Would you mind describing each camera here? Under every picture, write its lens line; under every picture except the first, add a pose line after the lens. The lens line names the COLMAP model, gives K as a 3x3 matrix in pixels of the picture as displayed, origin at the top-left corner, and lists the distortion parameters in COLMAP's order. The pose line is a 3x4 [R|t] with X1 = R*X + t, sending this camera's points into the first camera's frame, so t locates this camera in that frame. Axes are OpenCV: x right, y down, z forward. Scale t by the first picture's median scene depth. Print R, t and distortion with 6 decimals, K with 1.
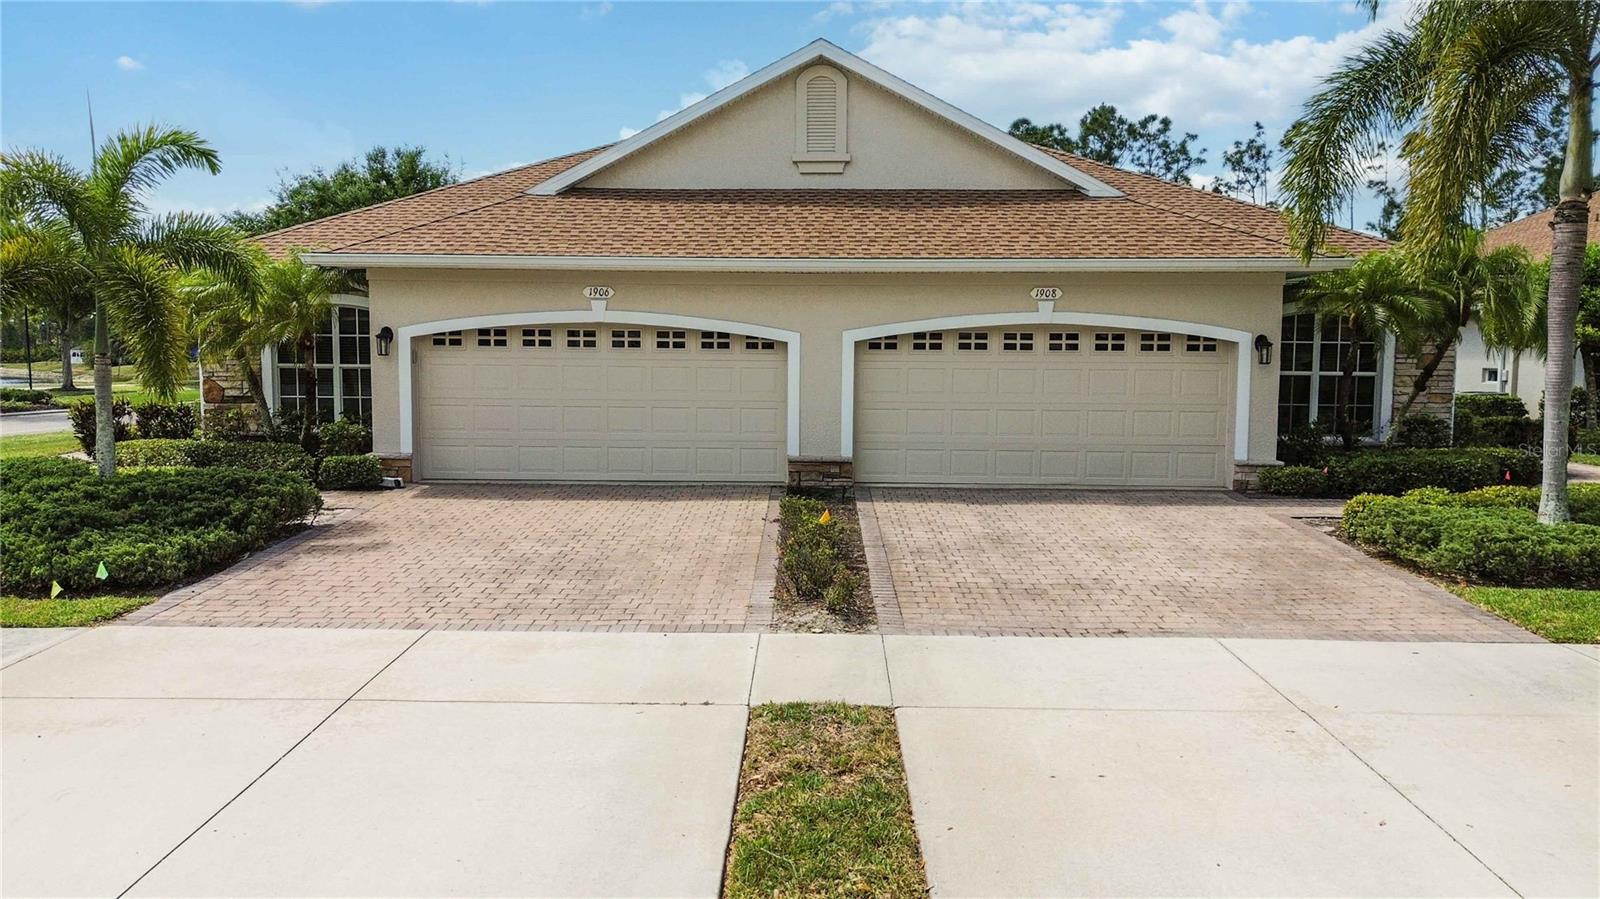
lens RADIAL K [[1131.6, 0, 782.2], [0, 1131.6, 438.9], [0, 0, 1]] dist [0.054062, -0.038376]
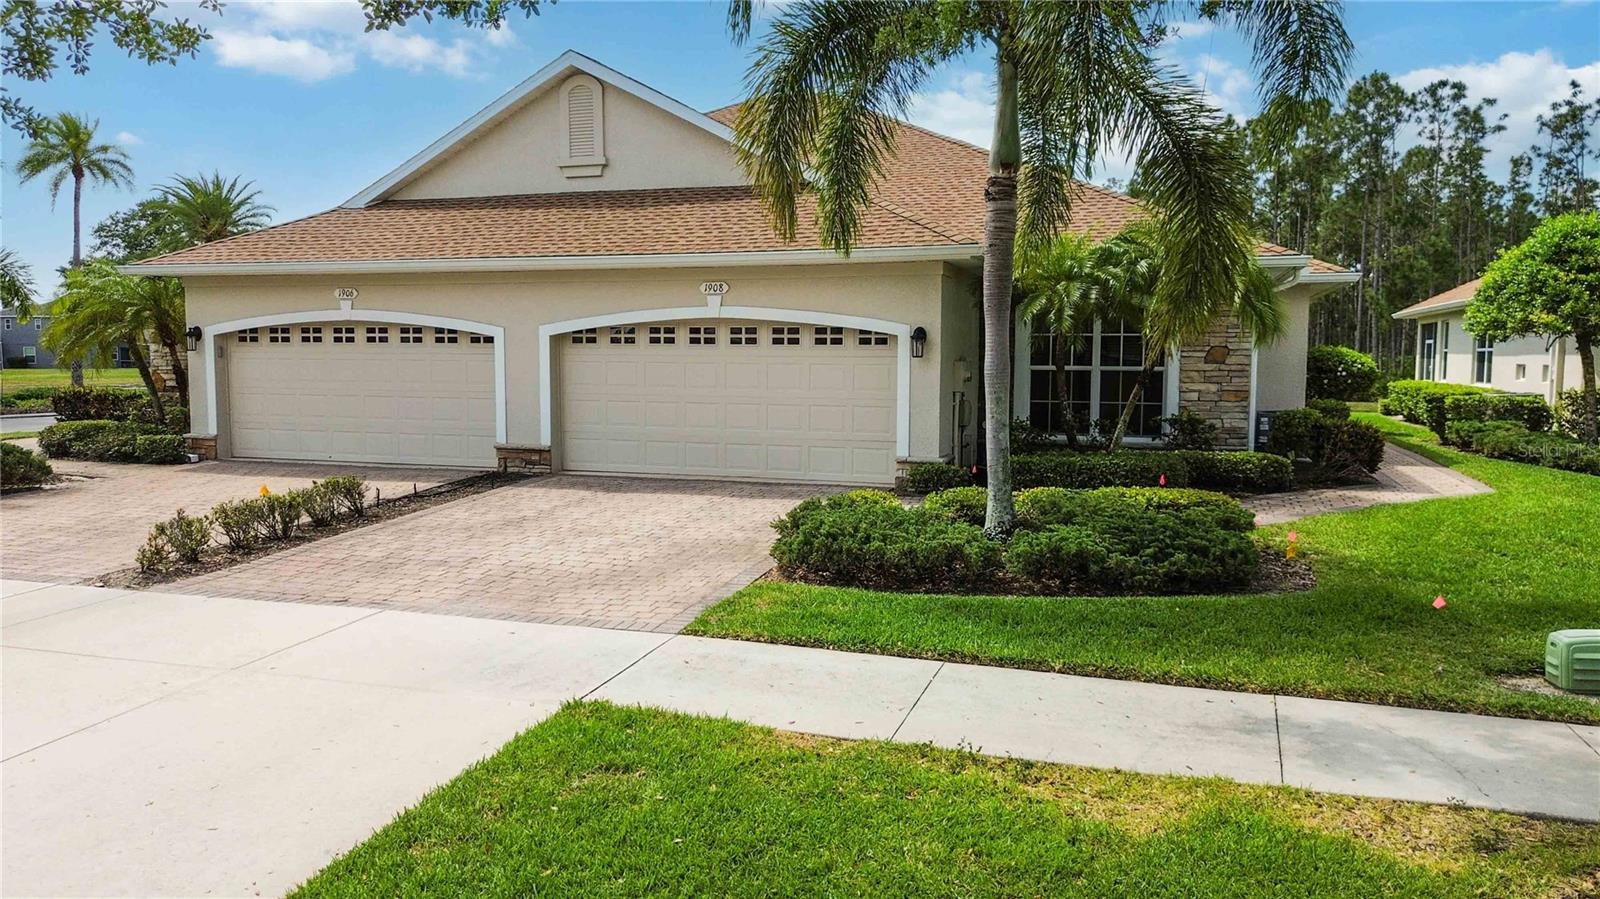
lens RADIAL K [[1131.6, 0, 806.0], [0, 1131.6, 438.8], [0, 0, 1]] dist [0.054062, -0.038376]
pose [[0.958044, 0.019245, -0.285975, 0.586530], [-0.019270, 0.999811, 0.002724, 0.002265], [0.285974, 0.002901, 0.958233, 0.051732]]
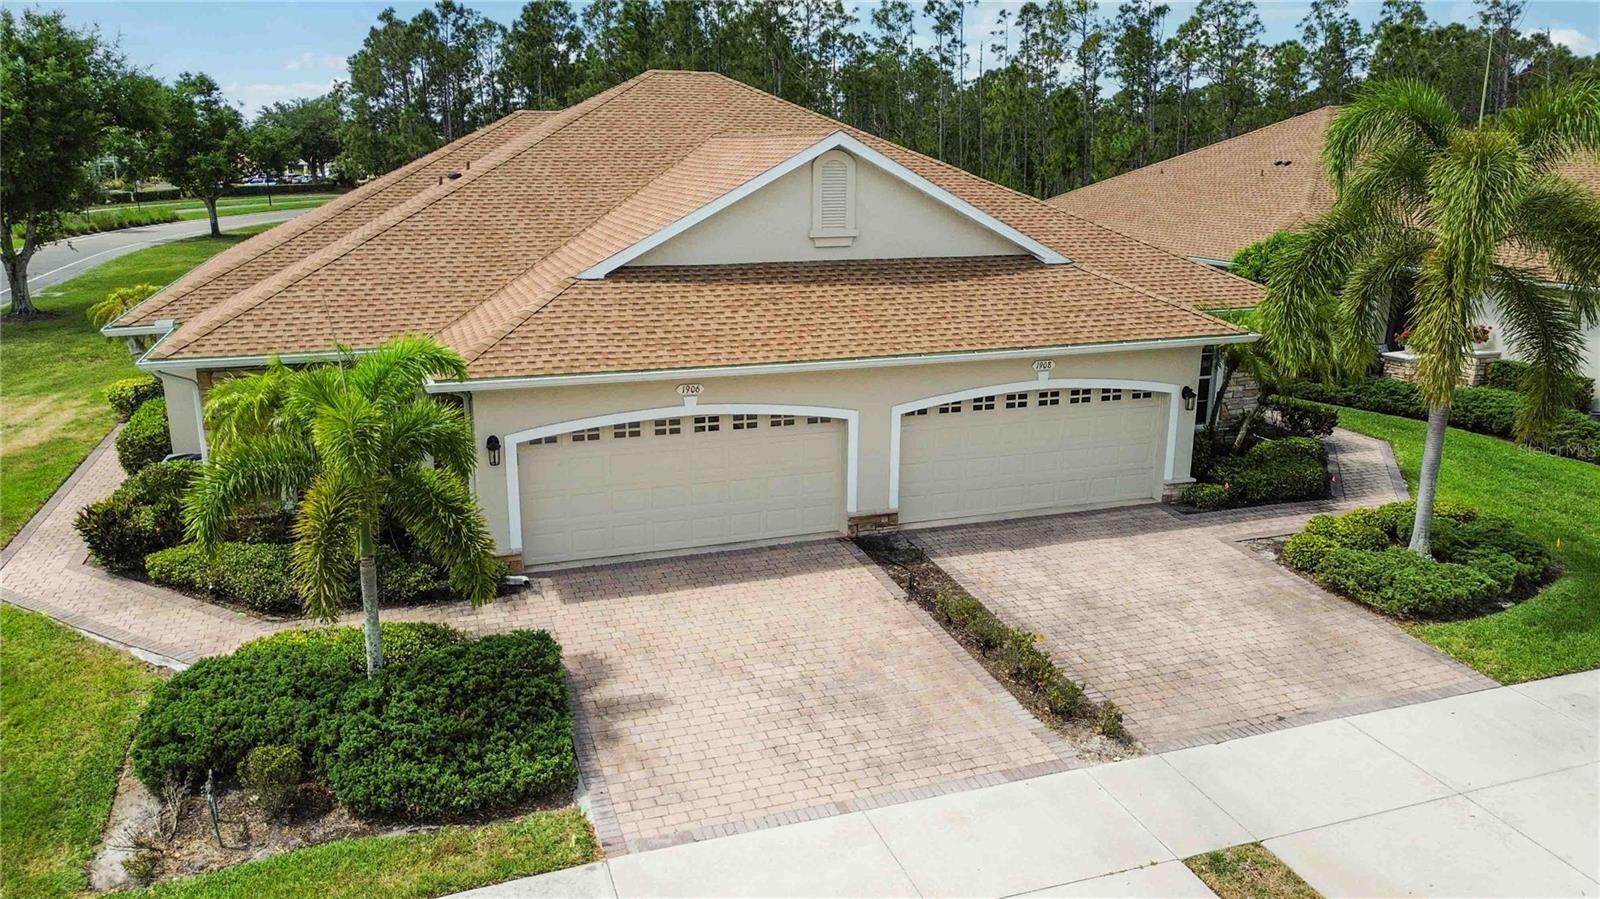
lens RADIAL K [[1131.6, 0, 772.9], [0, 1131.6, 442.0], [0, 0, 1]] dist [0.054062, -0.038376]
pose [[0.939782, -0.091947, 0.329174, -0.446209], [0.033045, 0.983065, 0.180254, -0.270952], [-0.340174, -0.158521, 0.926905, -0.057111]]
